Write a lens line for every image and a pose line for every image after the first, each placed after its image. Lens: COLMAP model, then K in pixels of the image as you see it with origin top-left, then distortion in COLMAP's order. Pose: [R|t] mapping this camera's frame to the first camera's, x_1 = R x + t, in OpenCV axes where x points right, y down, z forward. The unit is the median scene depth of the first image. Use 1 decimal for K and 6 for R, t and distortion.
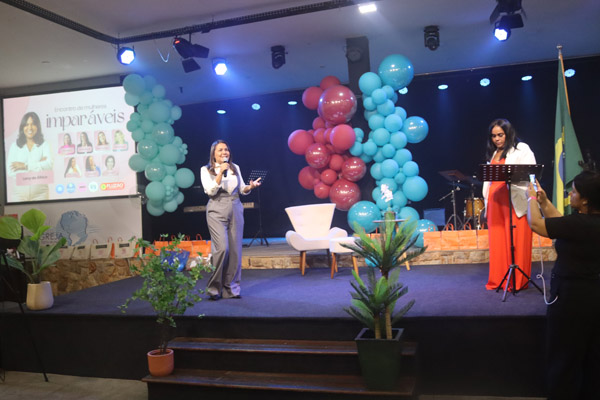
lens RADIAL K [[555.7, 0, 297.7], [0, 555.7, 196.1], [0, 0, 1]] dist [-0.100757, 0.000000]
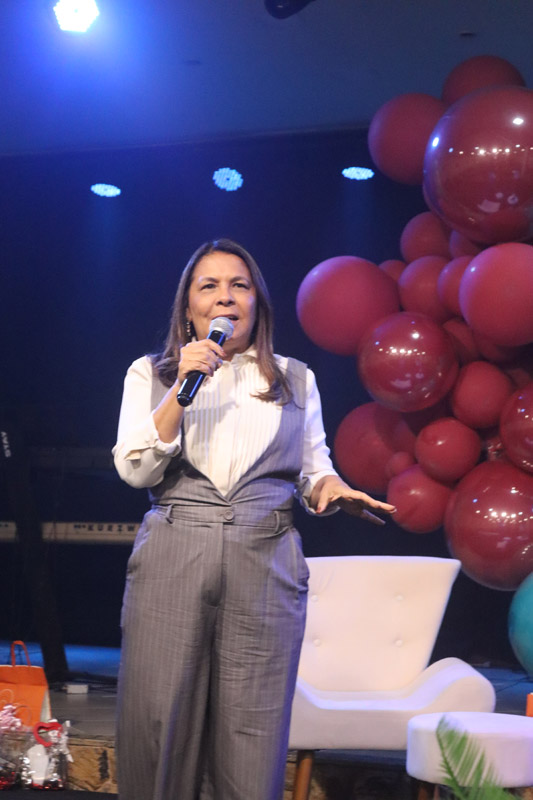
lens RADIAL K [[1707.3, 0, 262.9], [0, 1707.3, 385.5], [0, 0, 1]] dist [-0.008311, 0.000000]
pose [[0.993423, 0.074093, -0.087298, 0.036361], [-0.079637, 0.994905, -0.061826, -0.008261], [0.082273, 0.068372, 0.994262, 0.212183]]
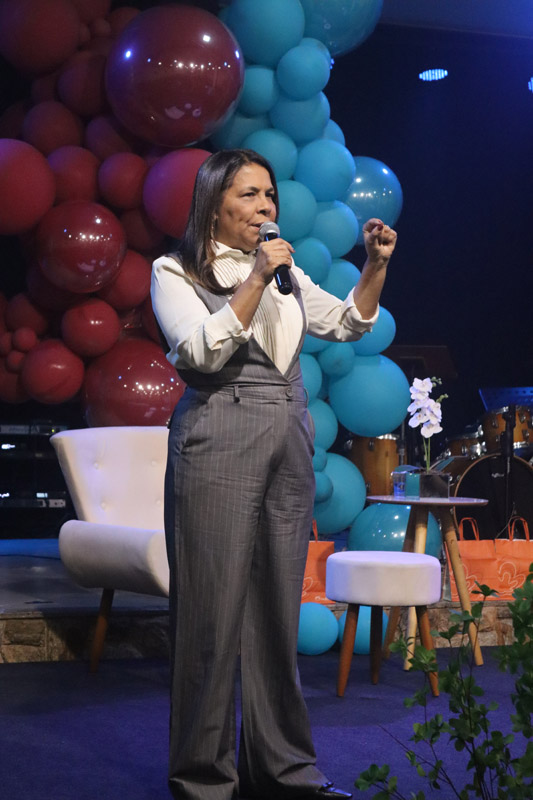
lens RADIAL K [[1922.1, 0, 267.8], [0, 1922.1, 398.6], [0, 0, 1]] dist [0.100188, 0.000000]
pose [[0.772508, 0.075491, 0.630502, -0.449598], [-0.071142, 0.996946, -0.032201, 0.023629], [-0.631007, -0.019979, 0.775520, 0.195771]]
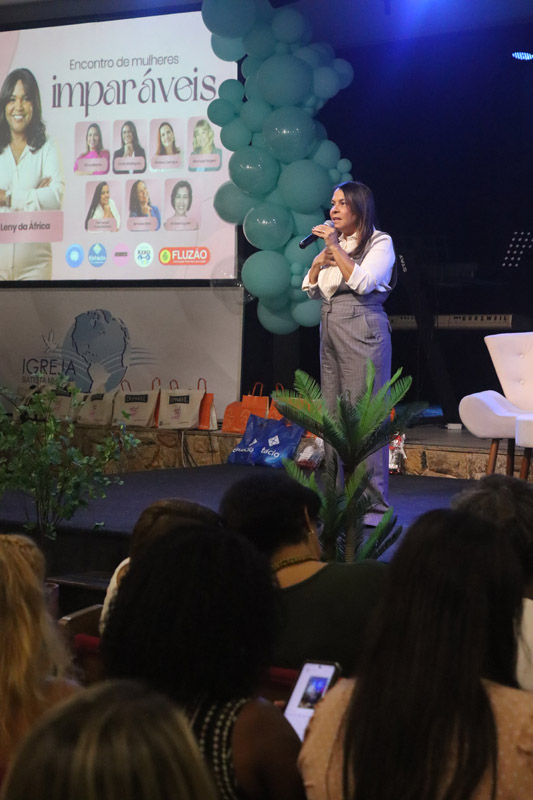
lens RADIAL K [[1922.1, 0, 258.7], [0, 1922.1, 398.1], [0, 0, 1]] dist [0.100188, 0.000000]
pose [[0.897850, 0.075885, -0.433714, 0.391257], [-0.044966, 0.995689, 0.081126, -0.035011], [0.438000, -0.053337, 0.897391, -0.317029]]
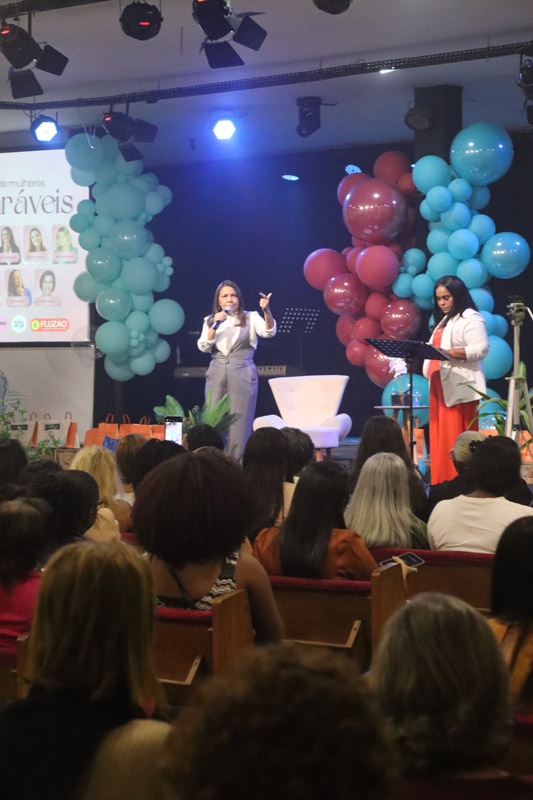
lens RADIAL K [[1922.1, 0, 265.1], [0, 1922.1, 400.4], [0, 0, 1]] dist [0.100188, 0.000000]
pose [[0.944810, 0.056824, -0.322654, 0.586358], [-0.043785, 0.997910, 0.047532, -0.049509], [0.324680, -0.030781, 0.945323, -0.920244]]
